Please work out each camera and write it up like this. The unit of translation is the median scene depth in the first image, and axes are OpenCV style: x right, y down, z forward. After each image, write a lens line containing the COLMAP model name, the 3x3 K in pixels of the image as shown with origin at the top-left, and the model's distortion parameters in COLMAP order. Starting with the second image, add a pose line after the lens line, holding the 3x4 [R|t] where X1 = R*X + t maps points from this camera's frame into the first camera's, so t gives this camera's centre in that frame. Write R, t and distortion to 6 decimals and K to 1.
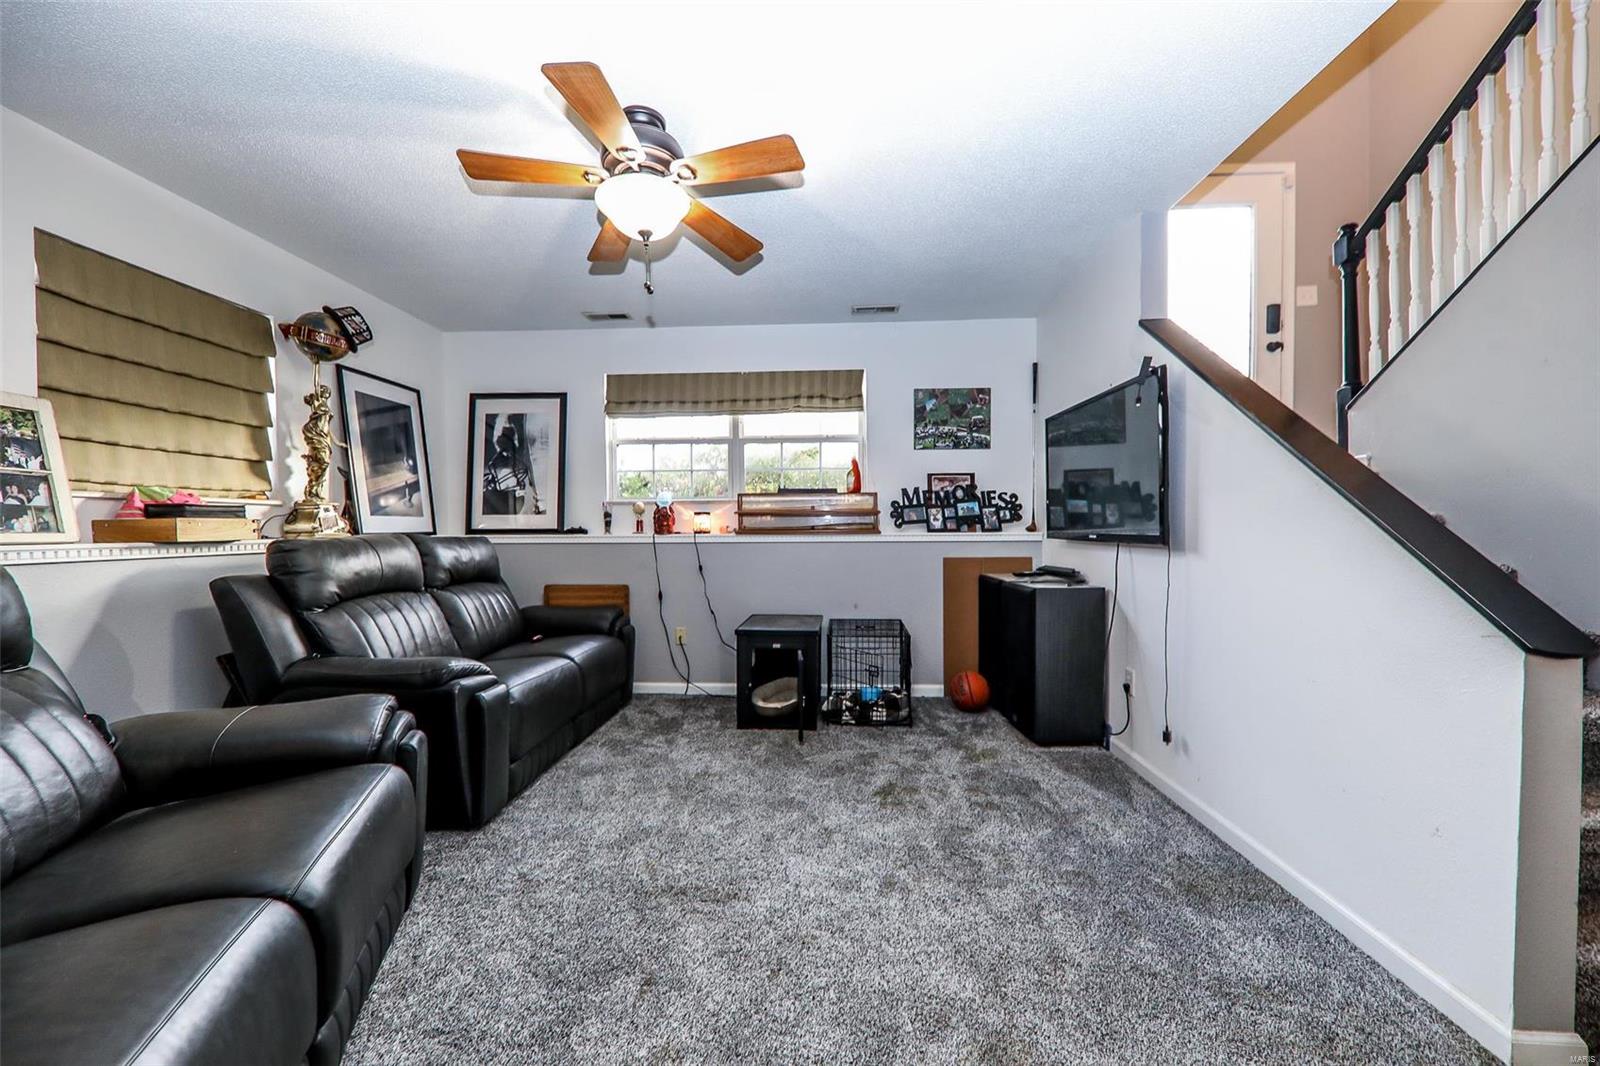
lens RADIAL K [[566.9, 0, 801.3], [0, 566.9, 538.4], [0, 0, 1]] dist [-0.000290, -0.000172]
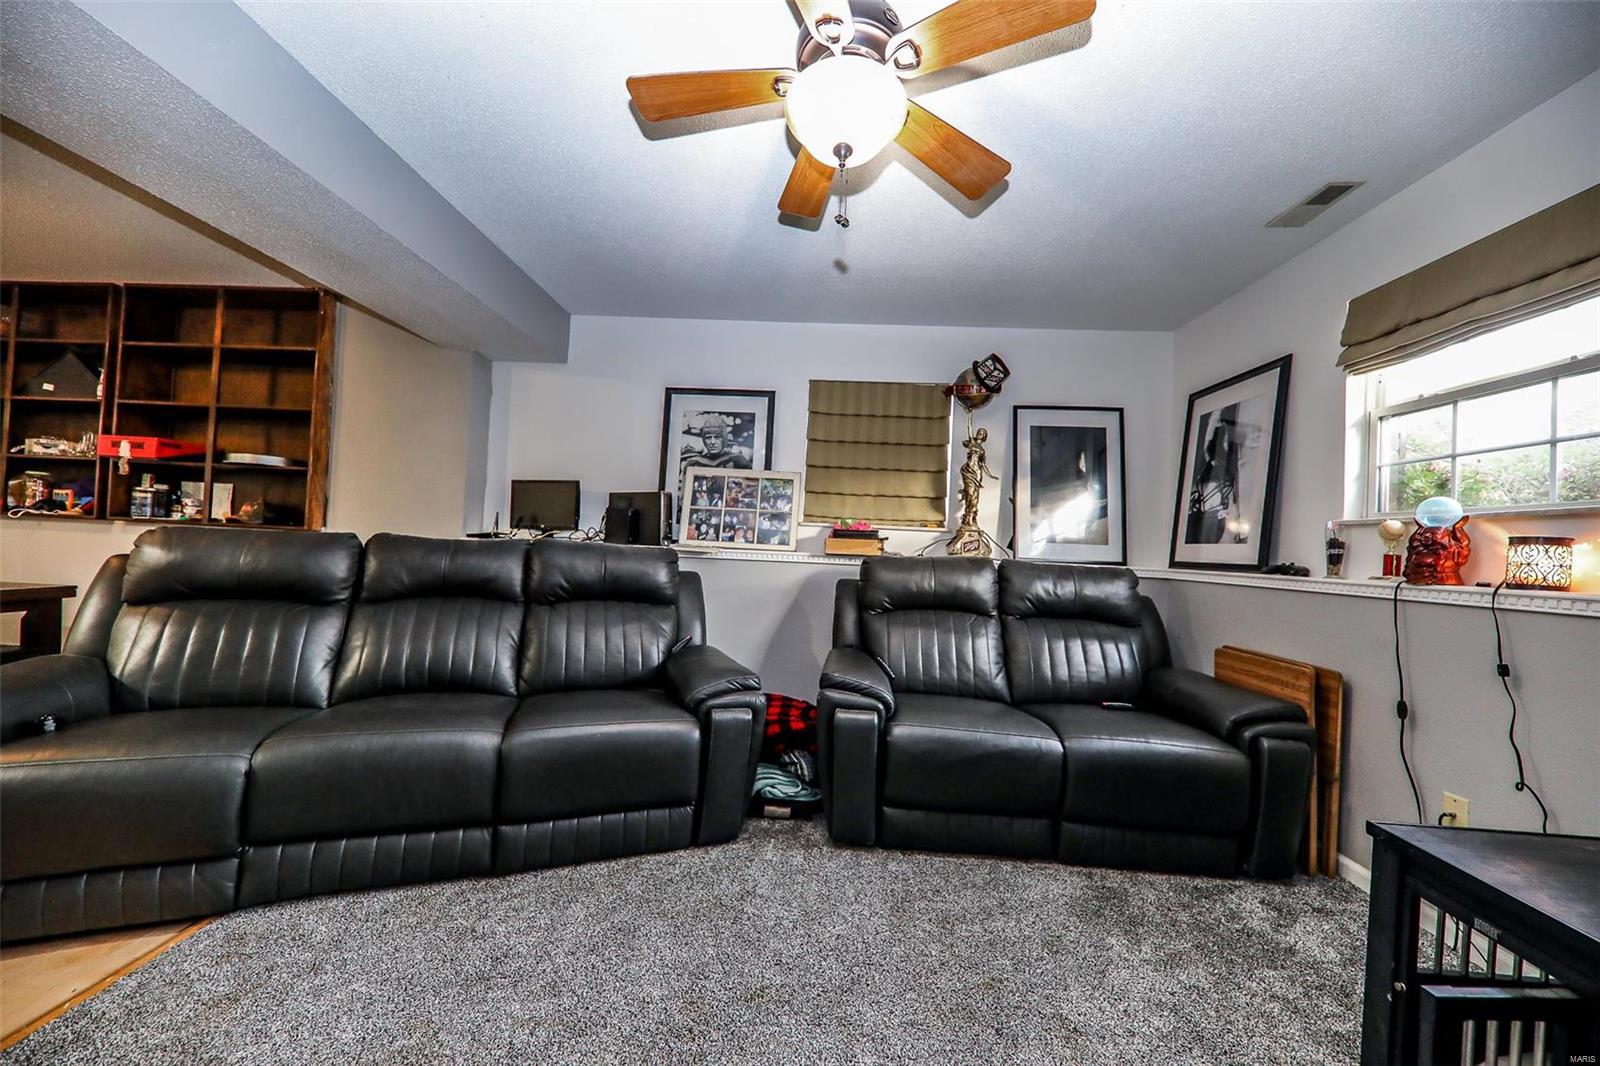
lens RADIAL K [[566.9, 0, 801.3], [0, 566.9, 538.4], [0, 0, 1]] dist [-0.000290, -0.000172]
pose [[0.013308, -0.007184, -0.999886, 0.223324], [-0.062541, 0.998010, -0.008002, -0.009553], [0.997954, 0.062641, 0.012832, 0.456795]]
